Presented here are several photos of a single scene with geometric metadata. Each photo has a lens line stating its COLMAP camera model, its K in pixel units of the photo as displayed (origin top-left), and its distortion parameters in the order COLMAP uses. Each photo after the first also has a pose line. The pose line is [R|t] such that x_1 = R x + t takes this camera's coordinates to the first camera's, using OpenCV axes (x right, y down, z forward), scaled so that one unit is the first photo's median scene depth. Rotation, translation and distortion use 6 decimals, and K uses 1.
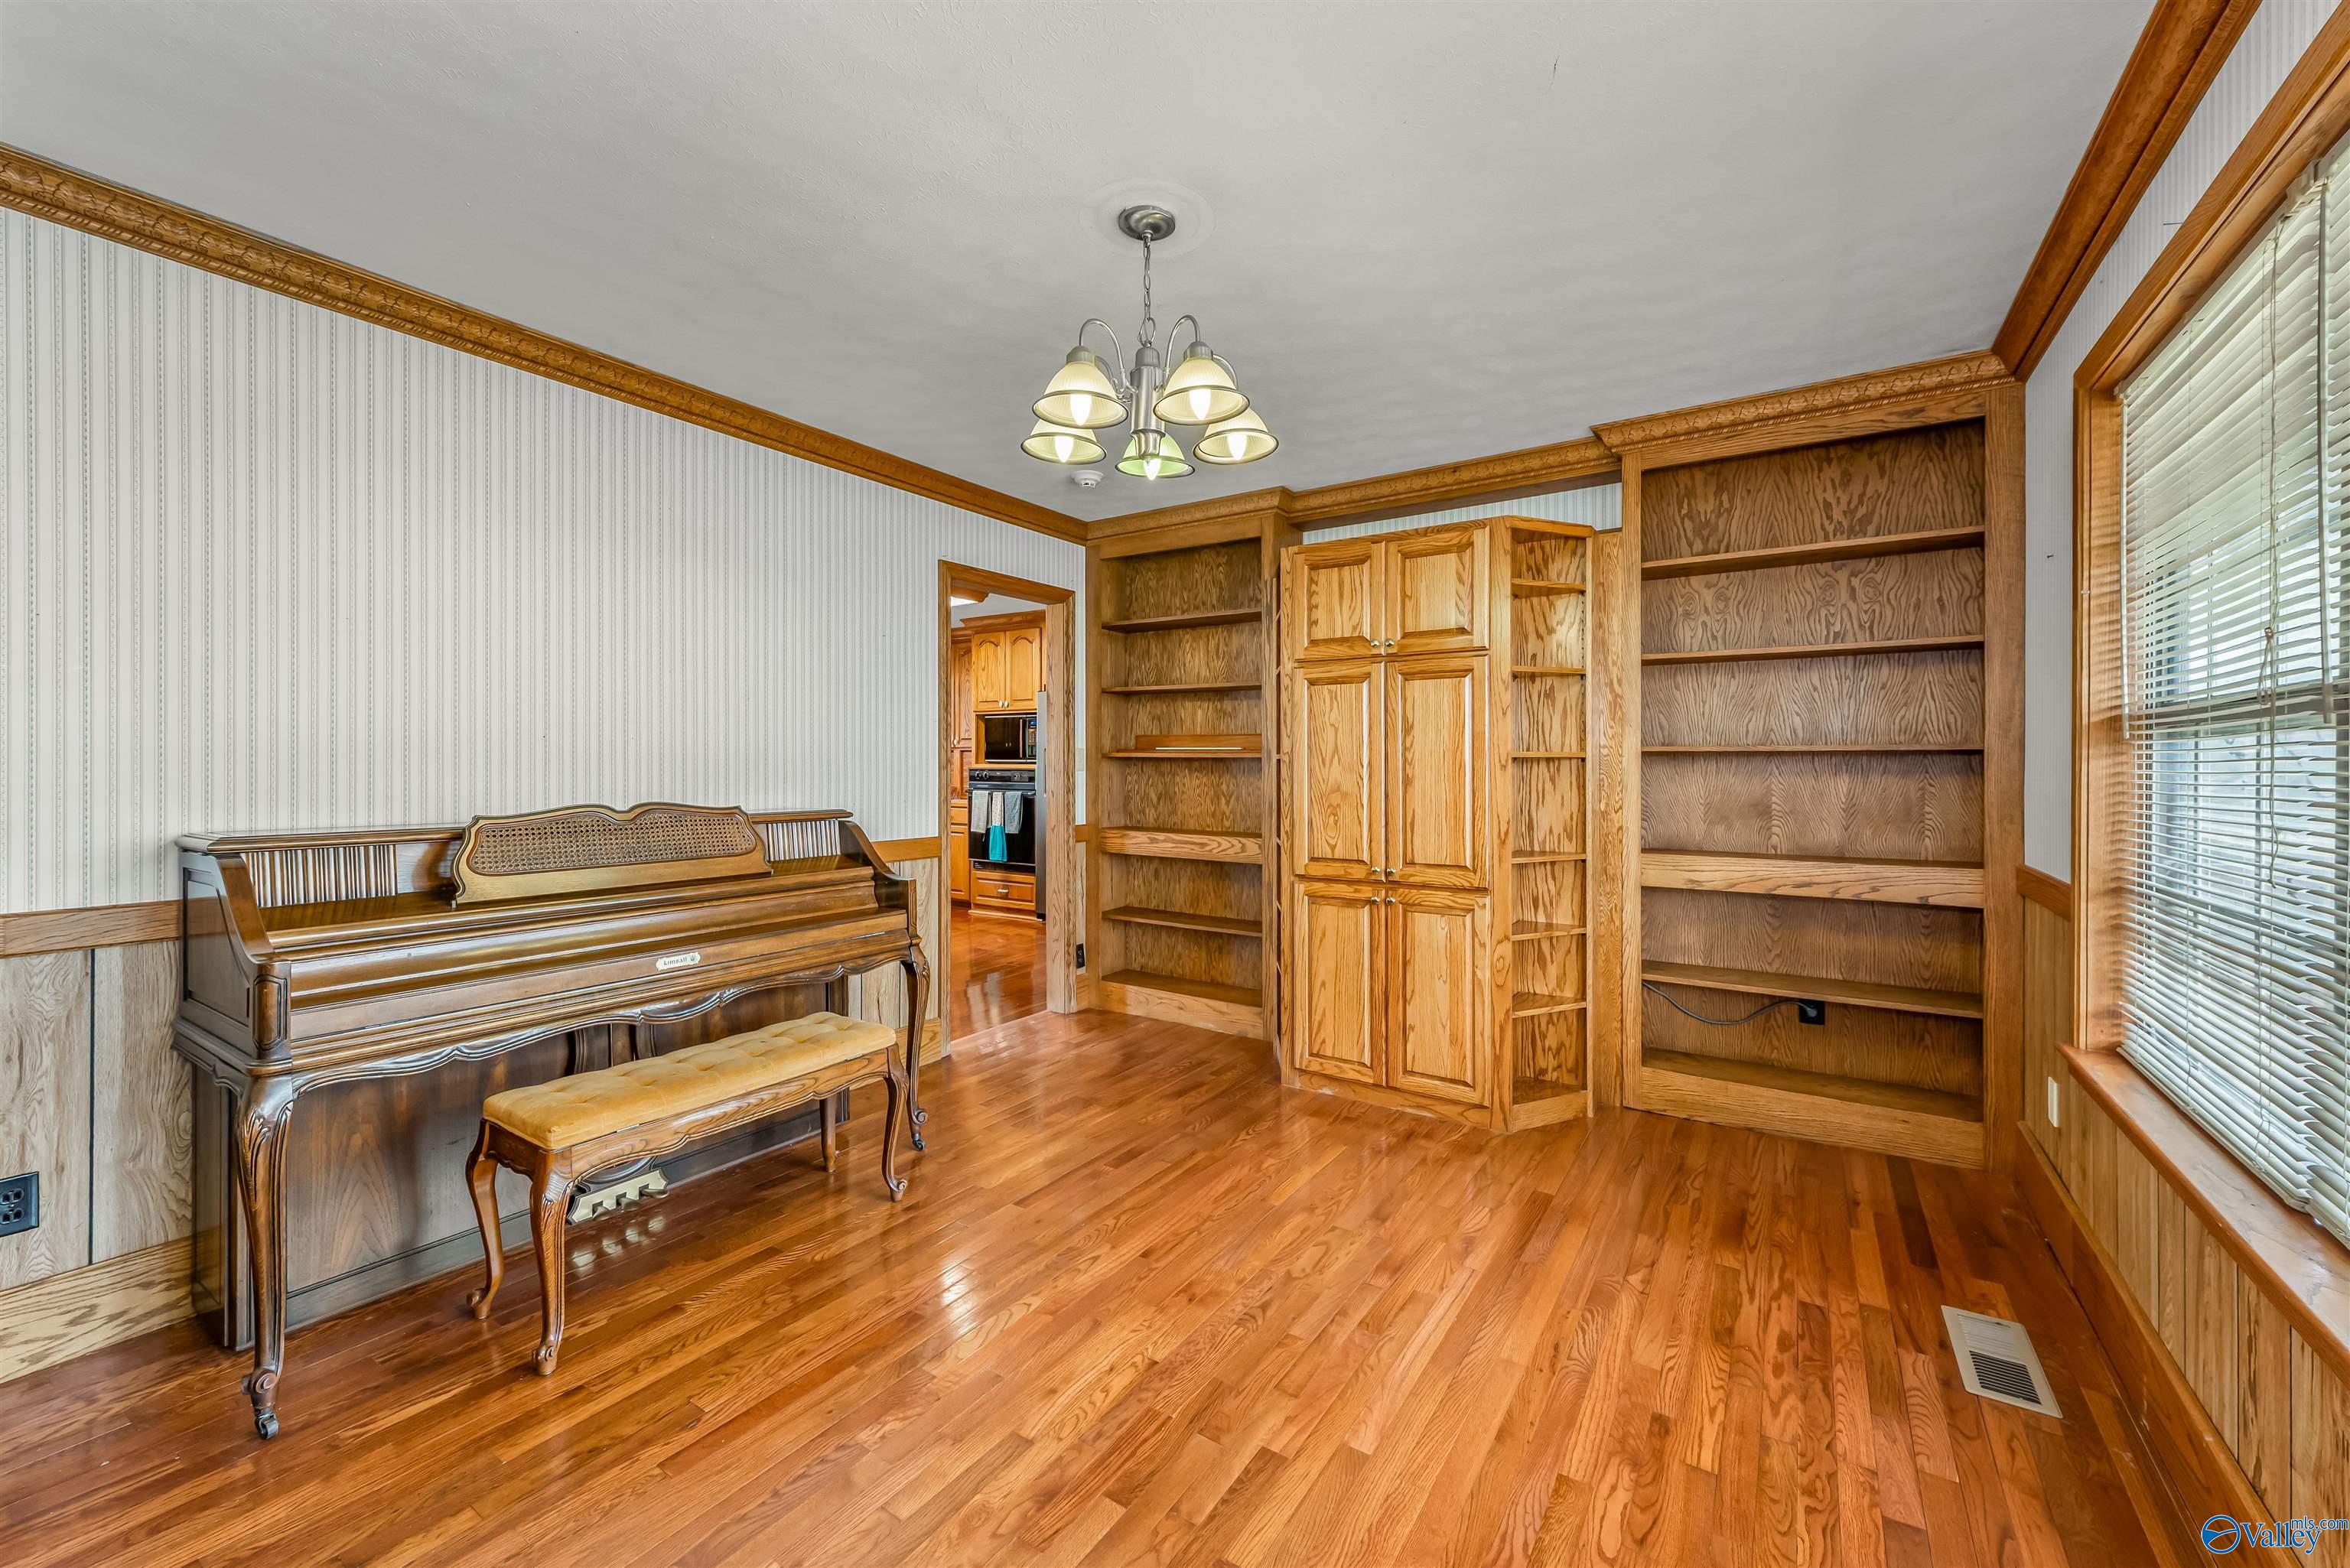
lens RADIAL K [[915.6, 0, 1200.5], [0, 915.6, 787.3], [0, 0, 1]] dist [0.013068, -0.003441]
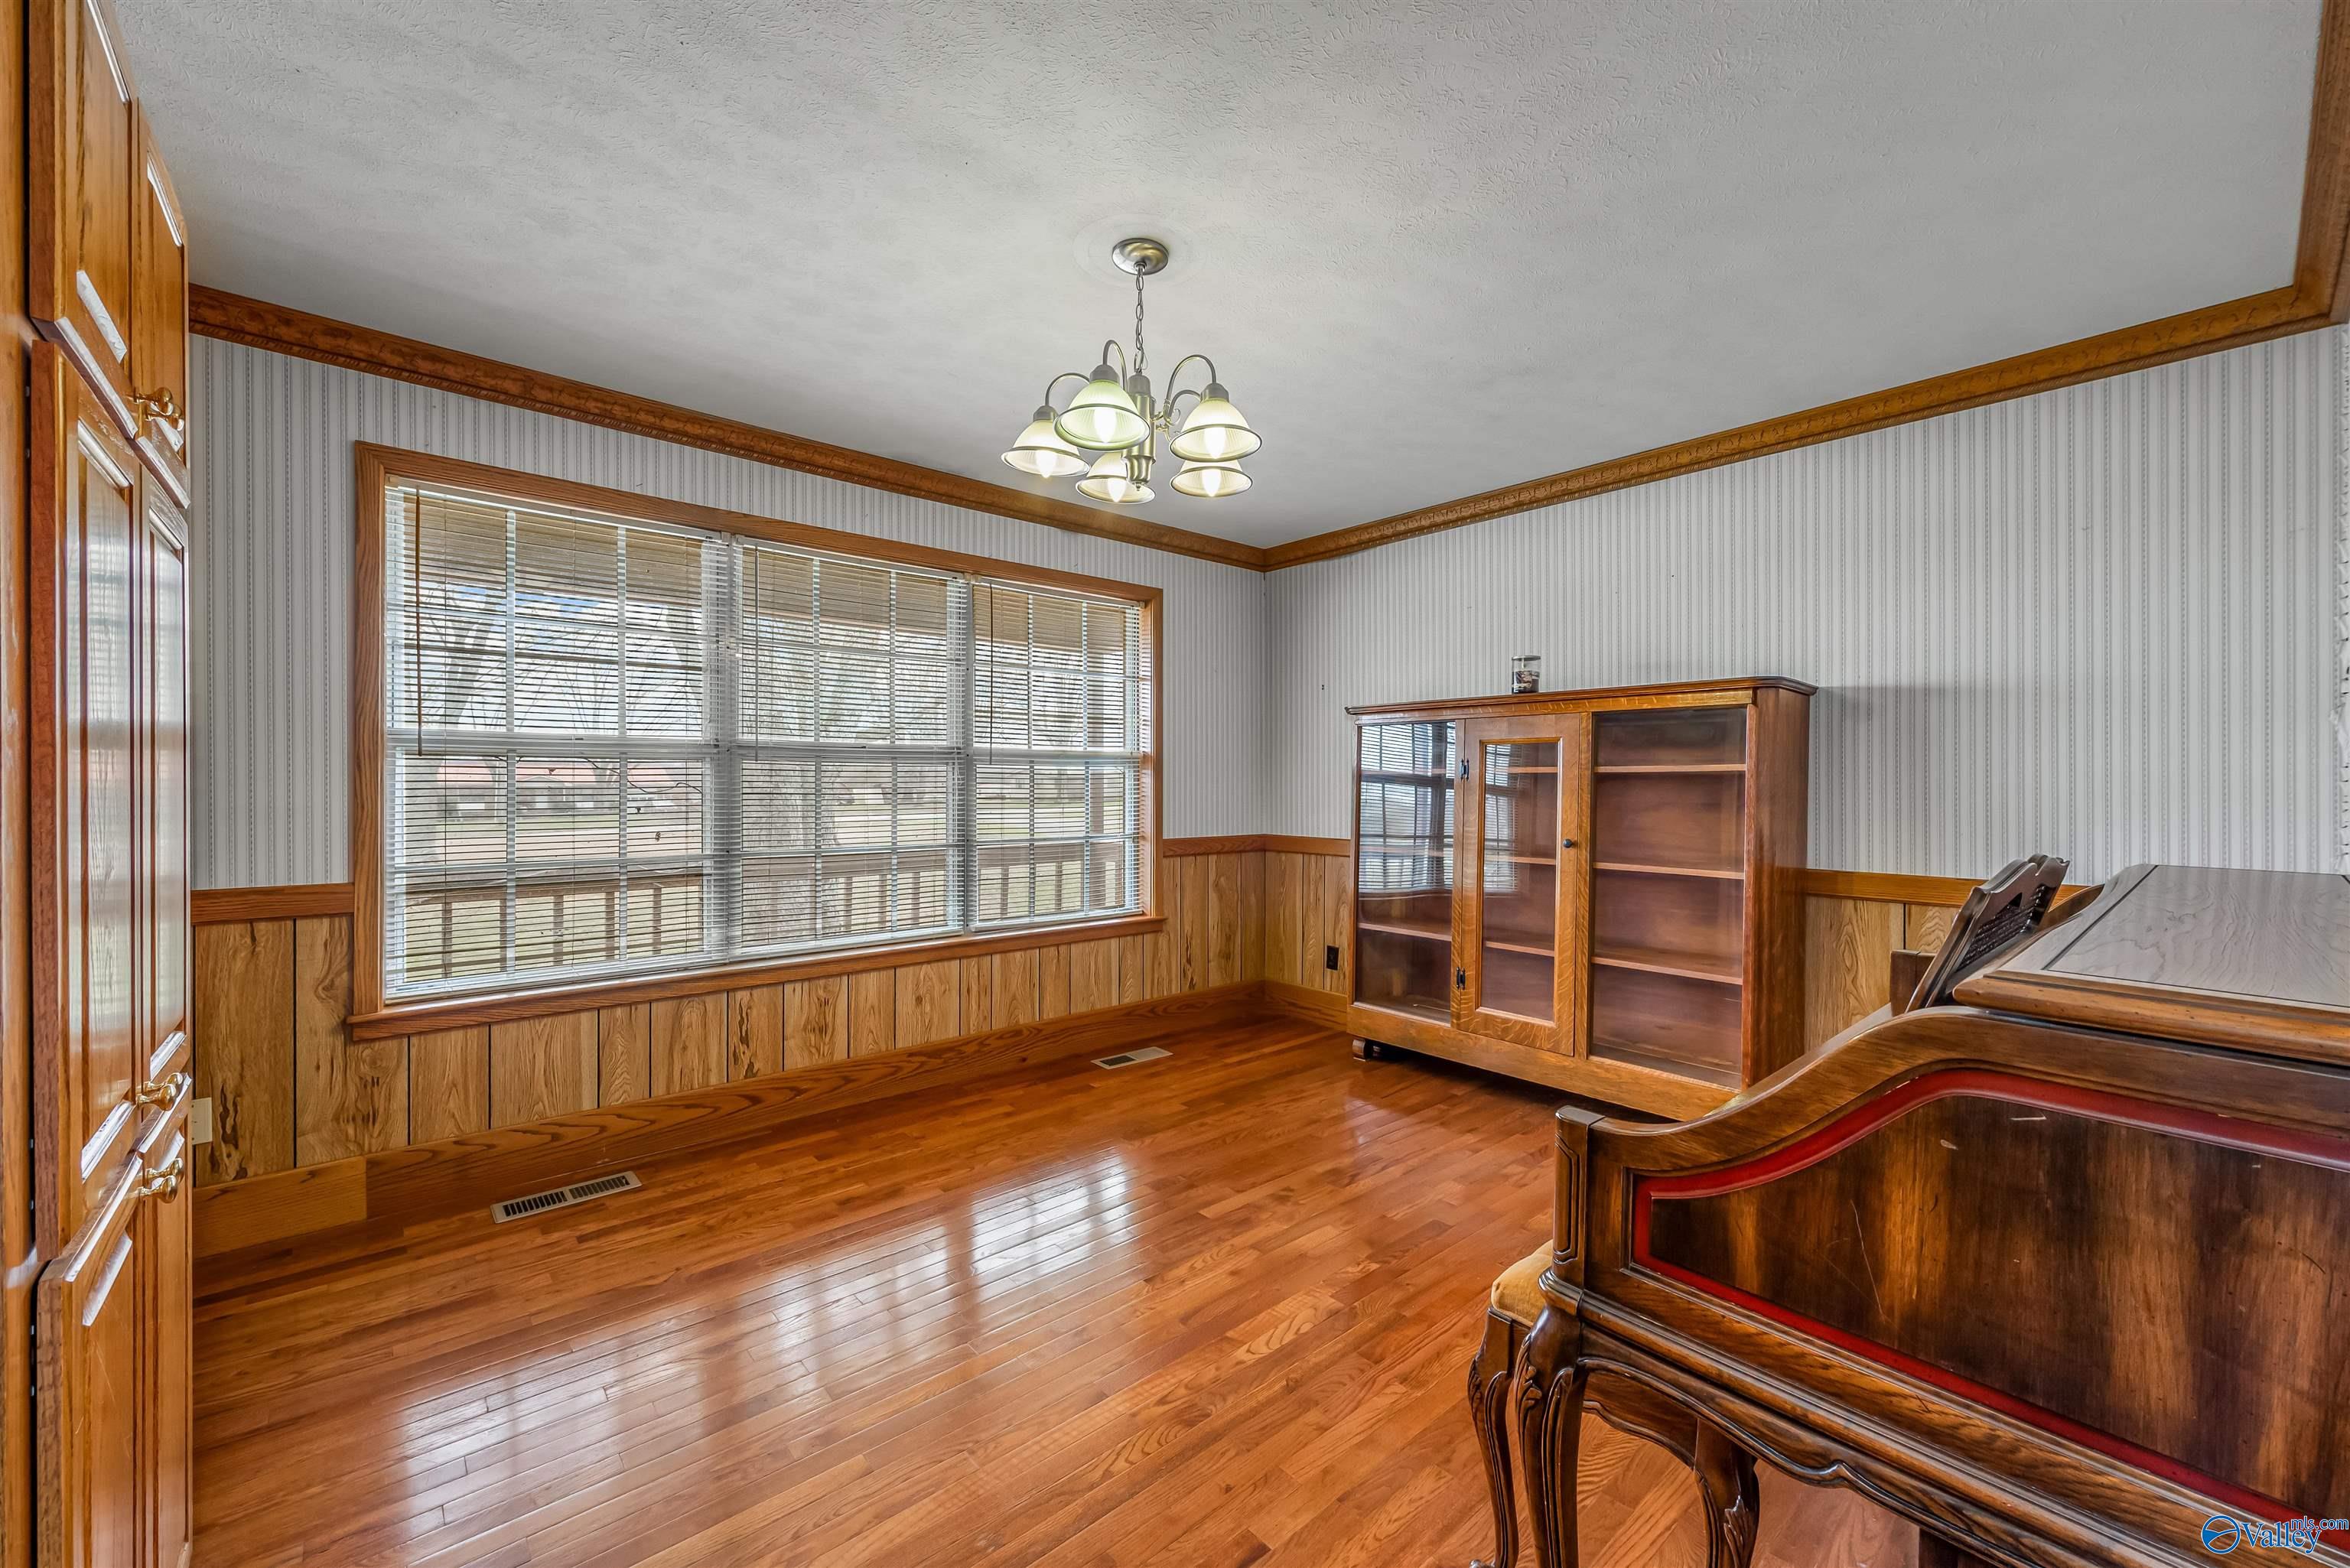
lens RADIAL K [[915.6, 0, 1200.5], [0, 915.6, 787.3], [0, 0, 1]] dist [0.013068, -0.003441]
pose [[-0.964969, -0.010000, 0.262172, -0.433359], [-0.001951, 0.999519, 0.030944, -0.043716], [-0.262355, 0.029348, -0.964525, 2.172127]]
